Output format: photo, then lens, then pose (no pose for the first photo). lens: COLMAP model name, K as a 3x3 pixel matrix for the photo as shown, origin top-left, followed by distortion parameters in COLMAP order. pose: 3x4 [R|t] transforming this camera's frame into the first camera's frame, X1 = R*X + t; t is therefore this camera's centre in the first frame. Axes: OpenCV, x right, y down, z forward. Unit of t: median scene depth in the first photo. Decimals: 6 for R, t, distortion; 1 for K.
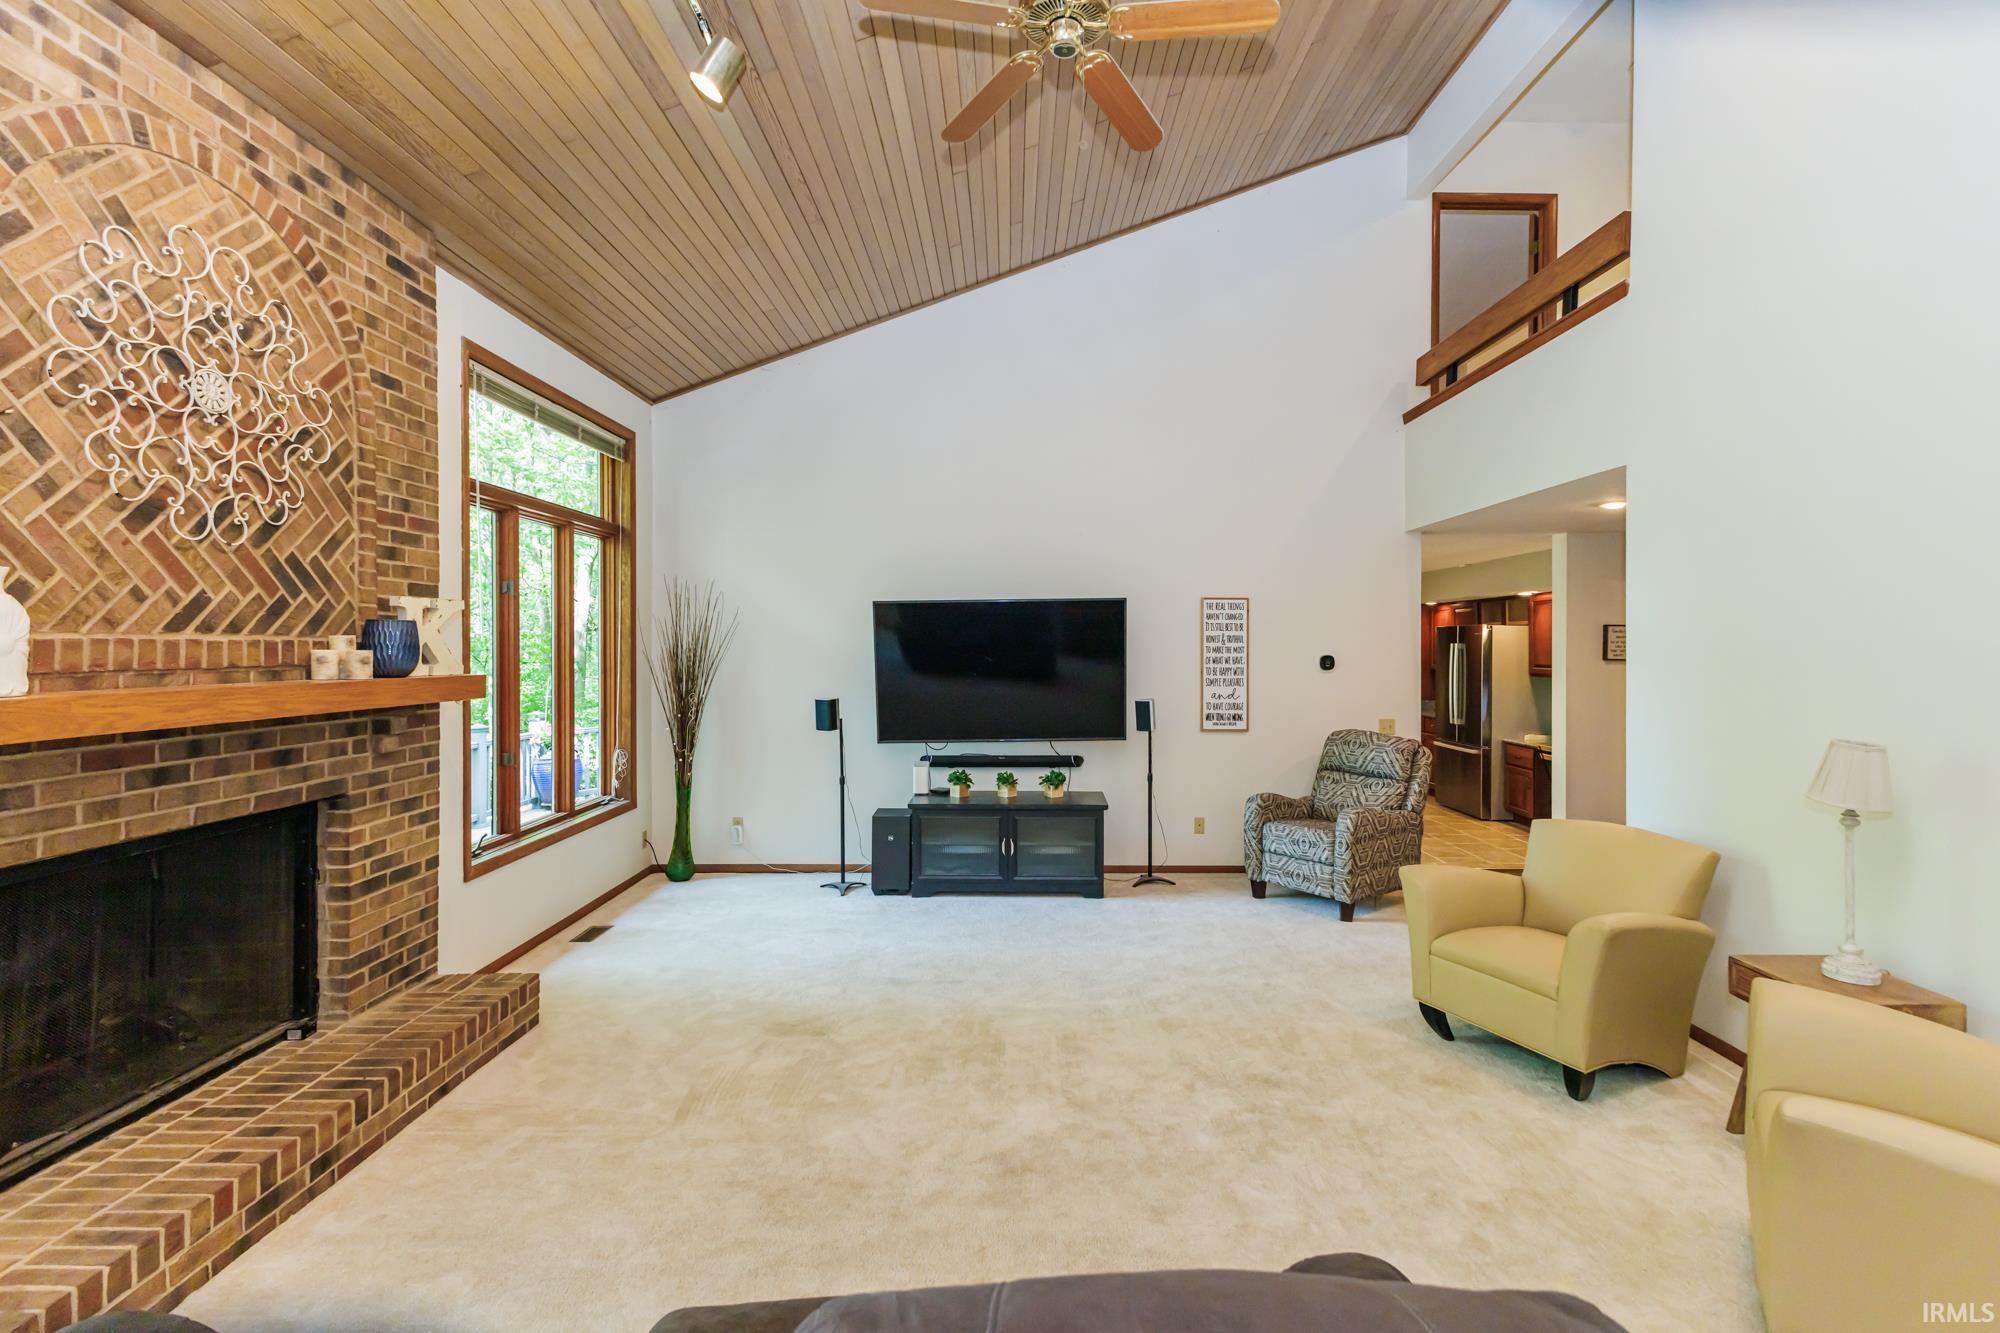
lens RADIAL K [[887.9, 0, 1001.5], [0, 887.9, 647.3], [0, 0, 1]] dist [-0.000266, -0.000193]
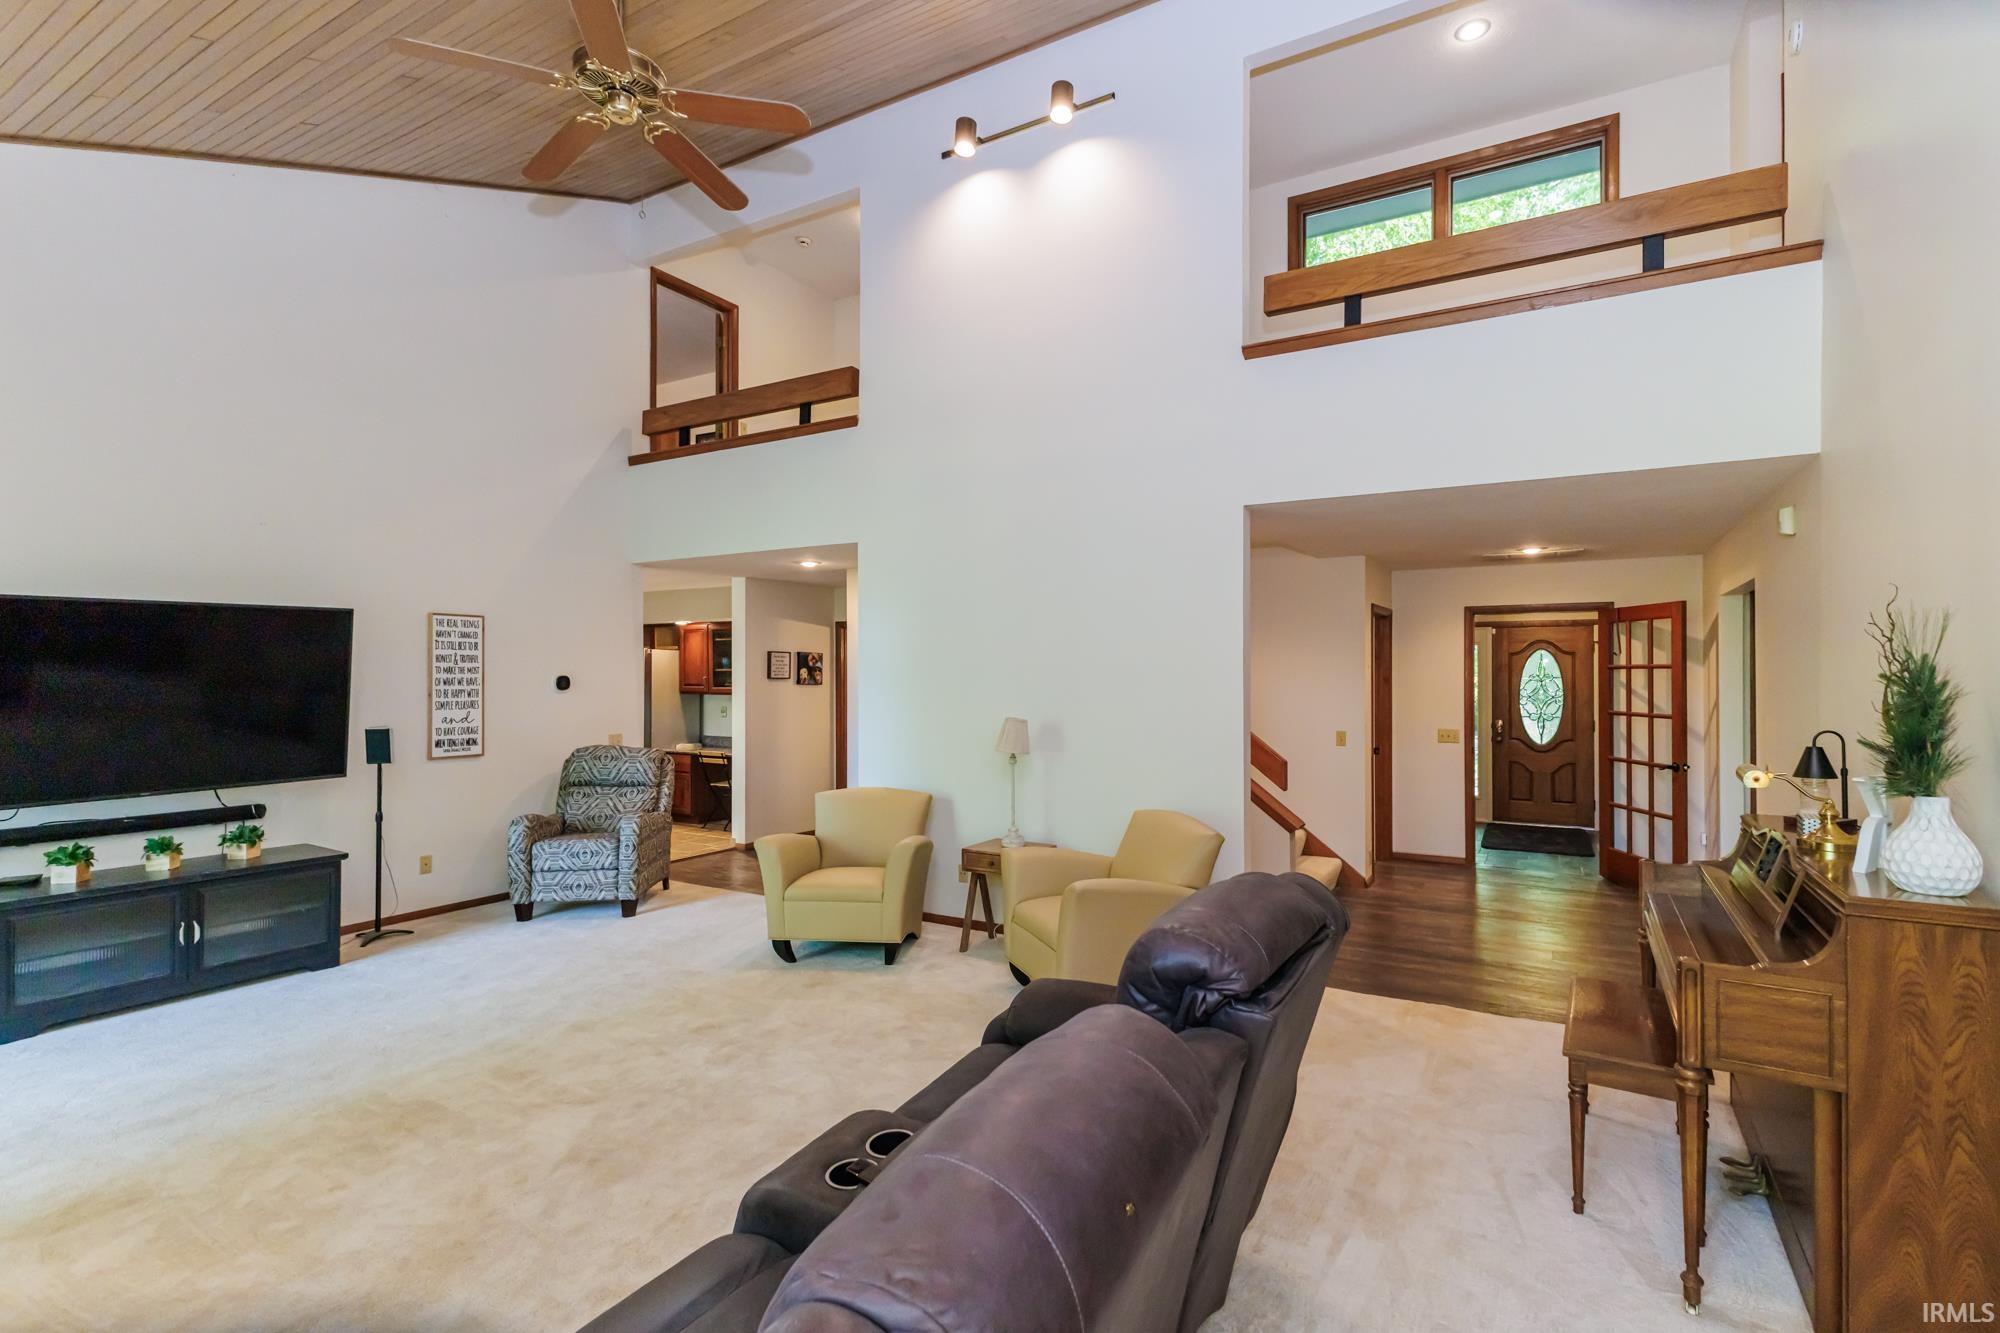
lens RADIAL K [[950.5, 0, 1003.4], [0, 950.5, 666.8], [0, 0, 1]] dist [-0.003342, -0.000398]
pose [[0.504686, 0.006013, 0.863282, -0.345254], [-0.001569, 0.999980, -0.006048, 0.004696], [-0.863301, 0.001698, 0.504686, 0.005129]]
